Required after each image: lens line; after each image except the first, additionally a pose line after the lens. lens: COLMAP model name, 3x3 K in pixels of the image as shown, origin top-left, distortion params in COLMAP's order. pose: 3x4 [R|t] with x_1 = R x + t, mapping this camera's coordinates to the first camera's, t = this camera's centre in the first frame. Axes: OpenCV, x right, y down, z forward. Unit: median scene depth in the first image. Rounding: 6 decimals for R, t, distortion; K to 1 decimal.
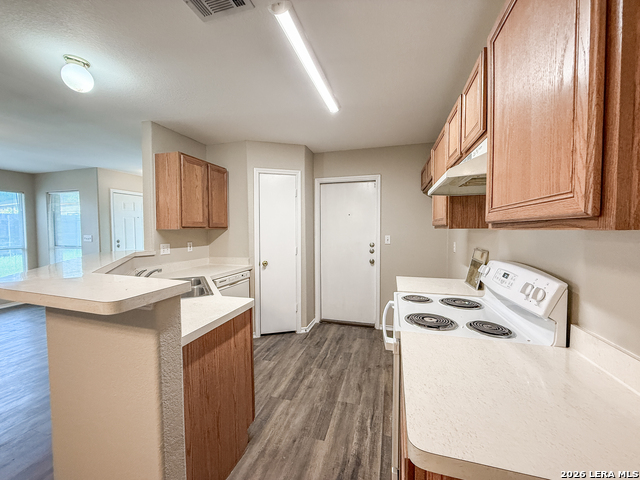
lens RADIAL K [[255.8, 0, 318.4], [0, 255.8, 238.9], [0, 0, 1]] dist [-0.001413, 0.000538]
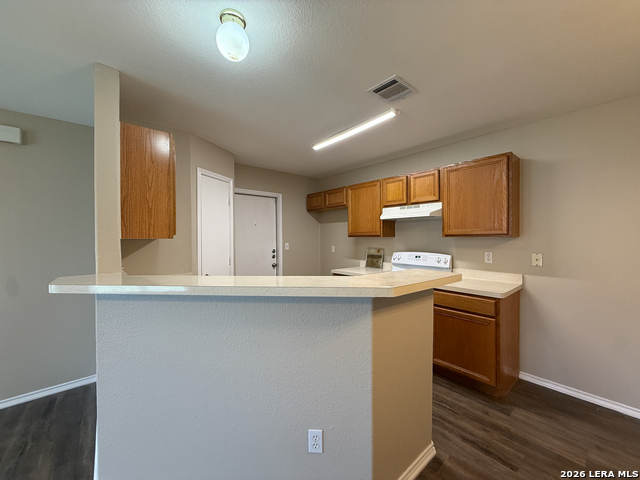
lens RADIAL K [[254.2, 0, 318.1], [0, 254.2, 238.3], [0, 0, 1]] dist [0.000063, 0.000297]
pose [[0.545396, 0.000169, 0.838178, -0.701642], [0.031369, 0.999295, -0.020614, -0.005498], [-0.837591, 0.037536, 0.545006, 0.183424]]
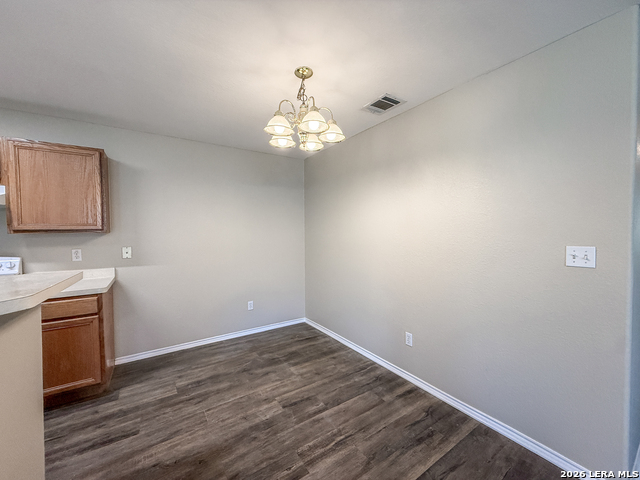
lens RADIAL K [[255.8, 0, 318.4], [0, 255.8, 238.9], [0, 0, 1]] dist [-0.001413, 0.000538]
pose [[-0.766155, -0.004258, 0.642641, -0.753088], [0.038936, 0.997834, 0.053031, -0.003883], [-0.641475, 0.065652, -0.764330, 0.289279]]
